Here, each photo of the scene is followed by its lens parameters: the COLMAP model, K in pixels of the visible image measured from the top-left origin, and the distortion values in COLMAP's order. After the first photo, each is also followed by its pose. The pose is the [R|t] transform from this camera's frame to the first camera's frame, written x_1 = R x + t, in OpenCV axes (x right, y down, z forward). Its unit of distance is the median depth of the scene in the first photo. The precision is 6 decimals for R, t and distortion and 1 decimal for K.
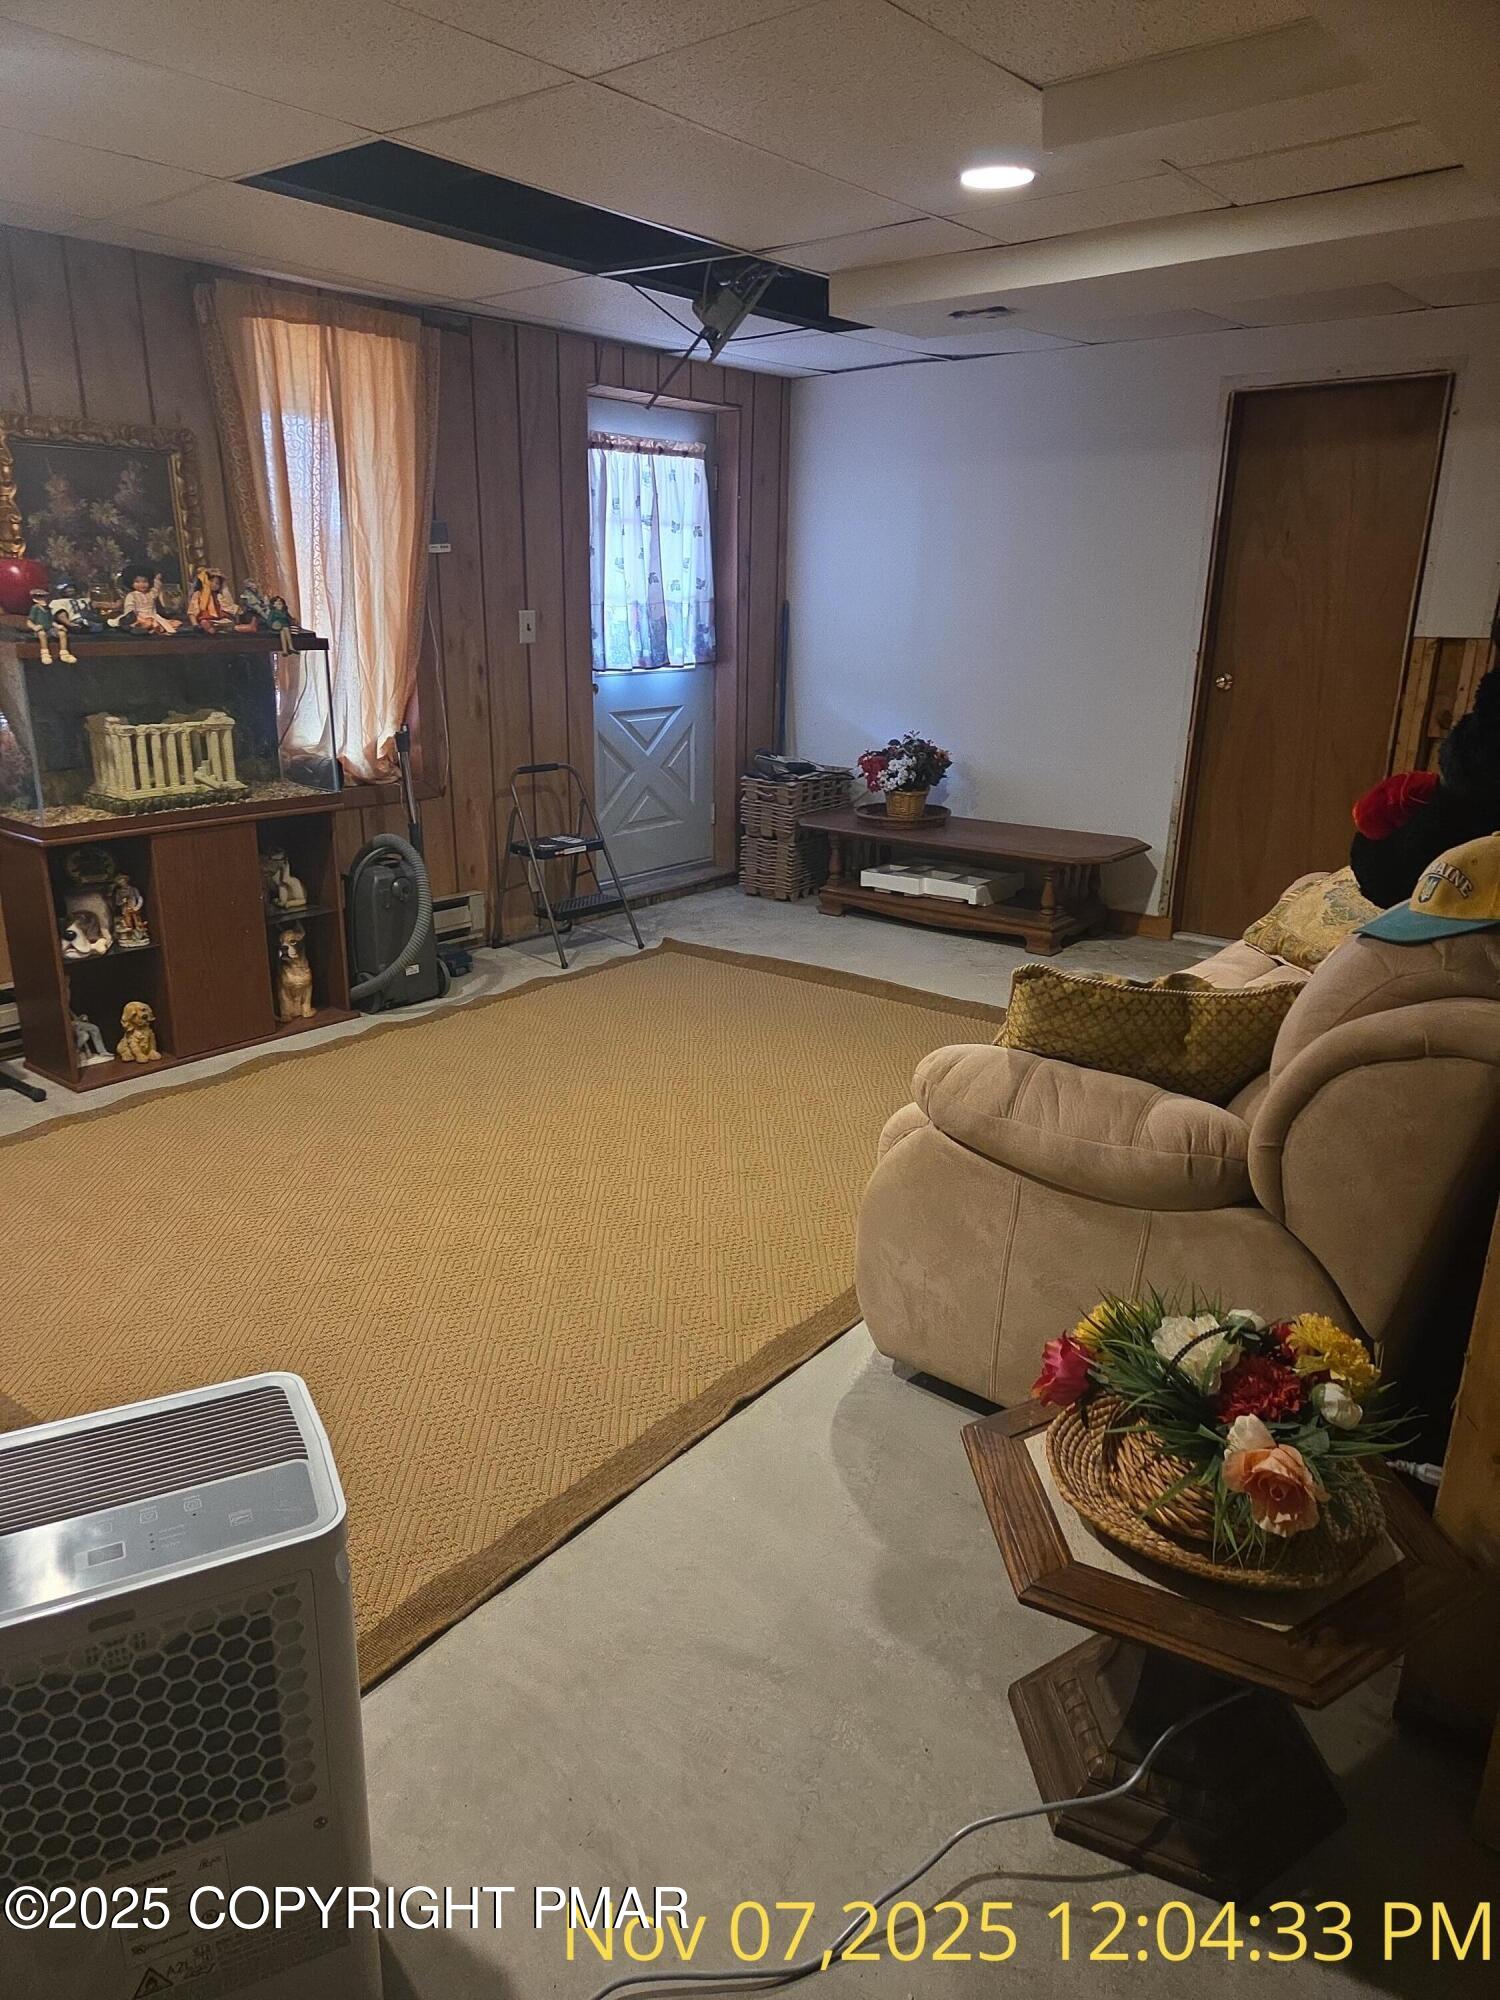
lens RADIAL K [[1288.5, 0, 750.9], [0, 1288.5, 988.7], [0, 0, 1]] dist [0.072597, -0.087909]
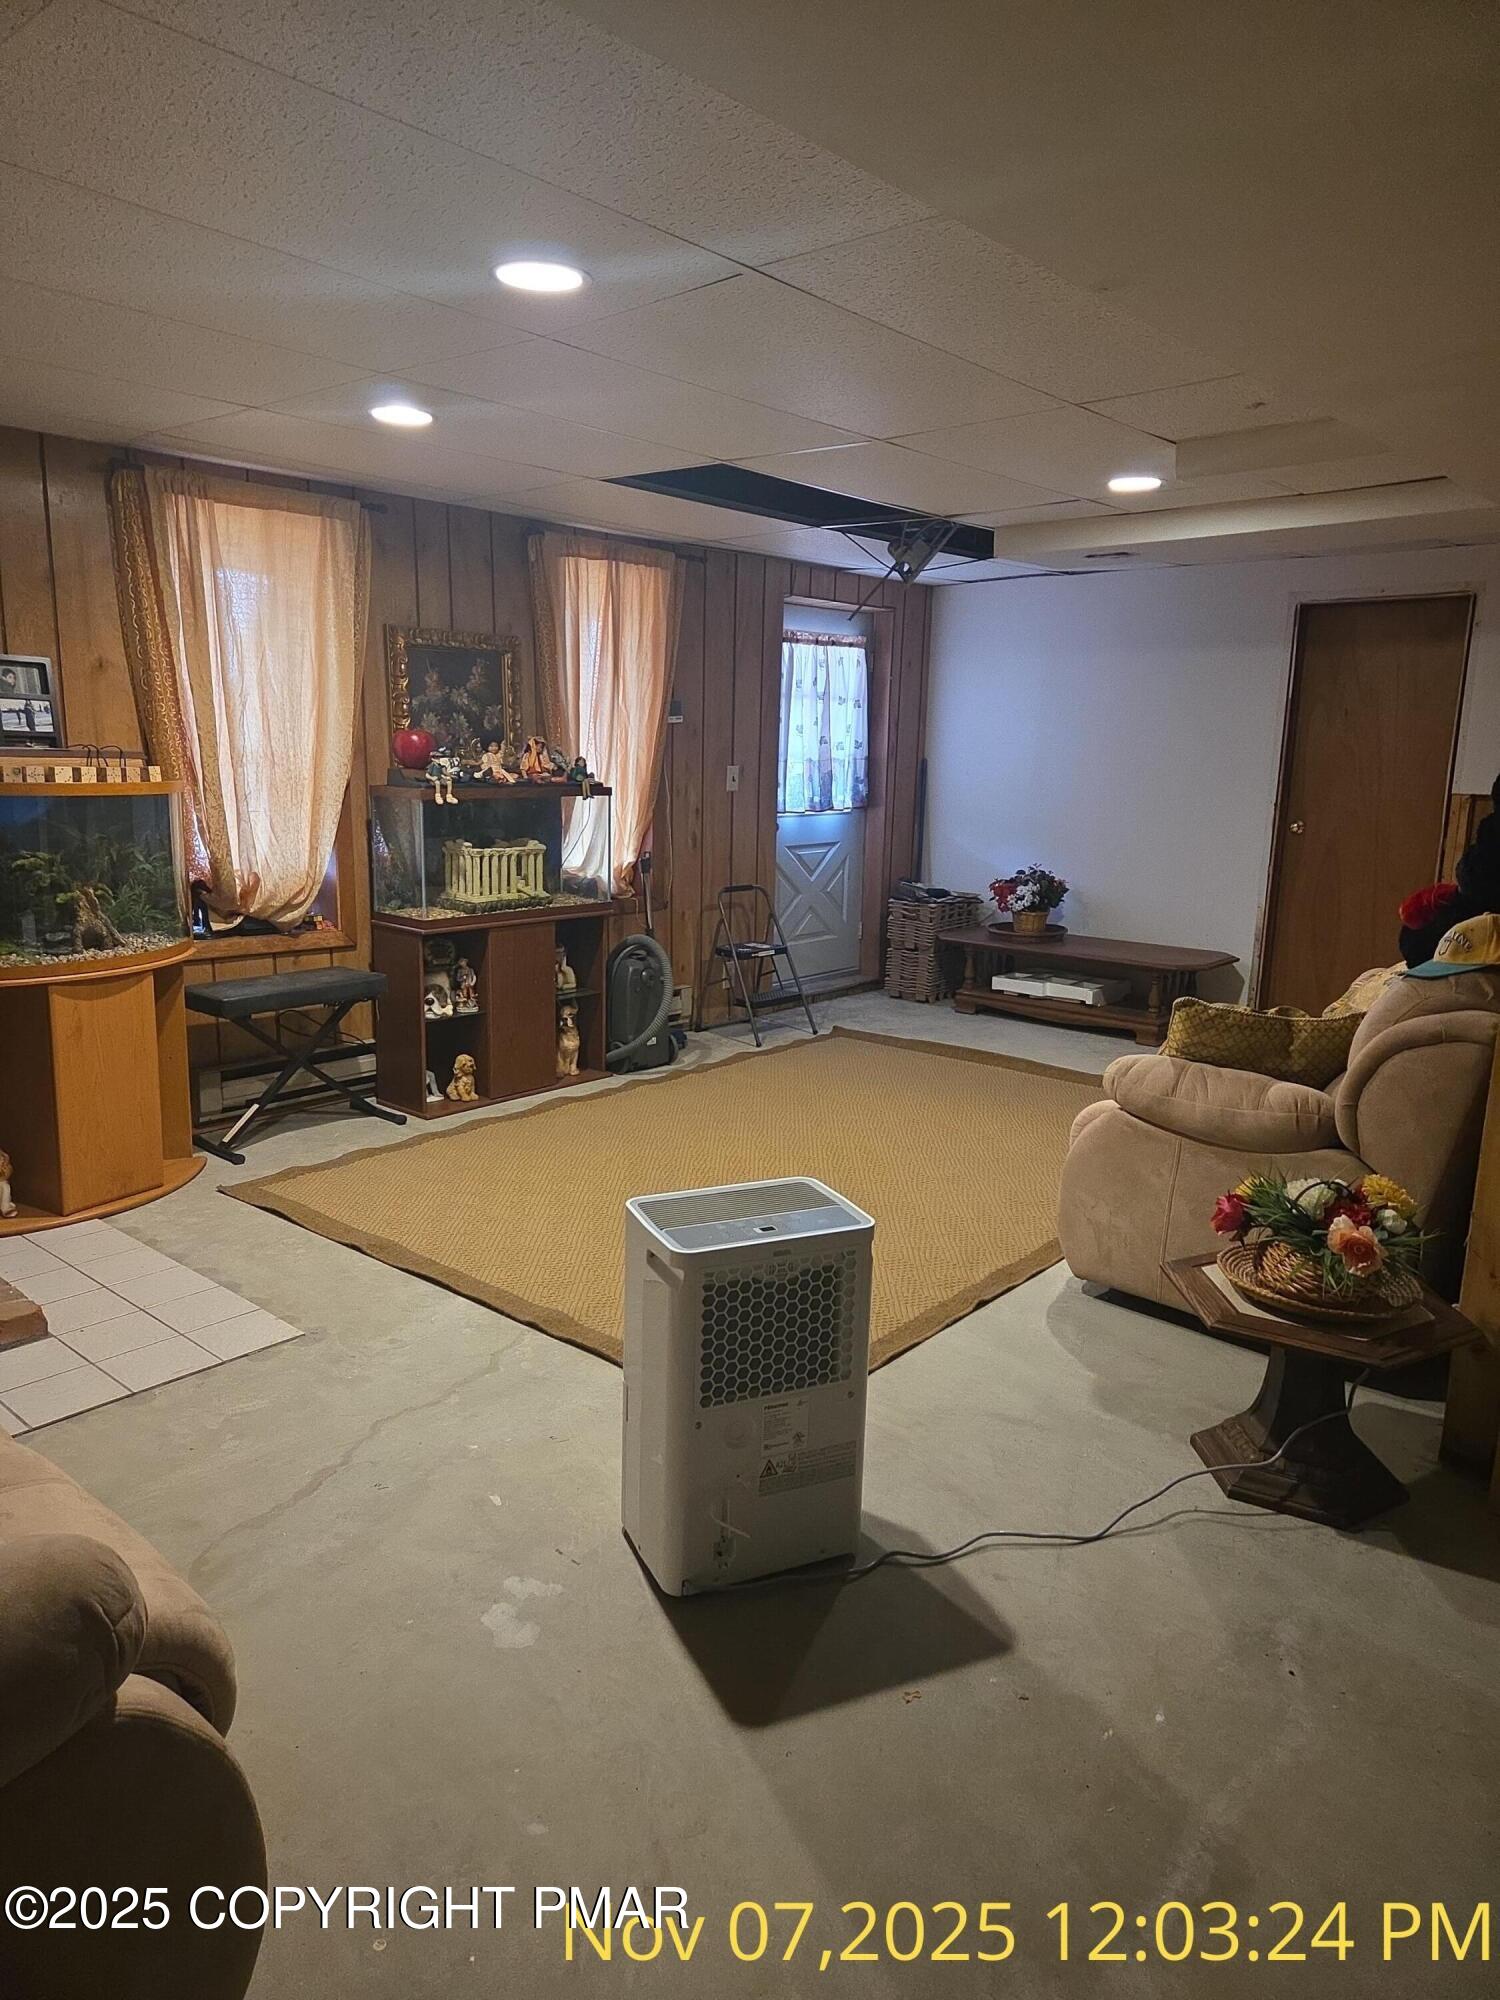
lens RADIAL K [[1288.5, 0, 750.9], [0, 1288.5, 988.7], [0, 0, 1]] dist [0.072597, -0.087909]
pose [[0.998878, 0.016720, -0.044305, -0.112314], [-0.021417, 0.993947, -0.107753, 0.071032], [0.042235, 0.108581, 0.993190, -0.268784]]
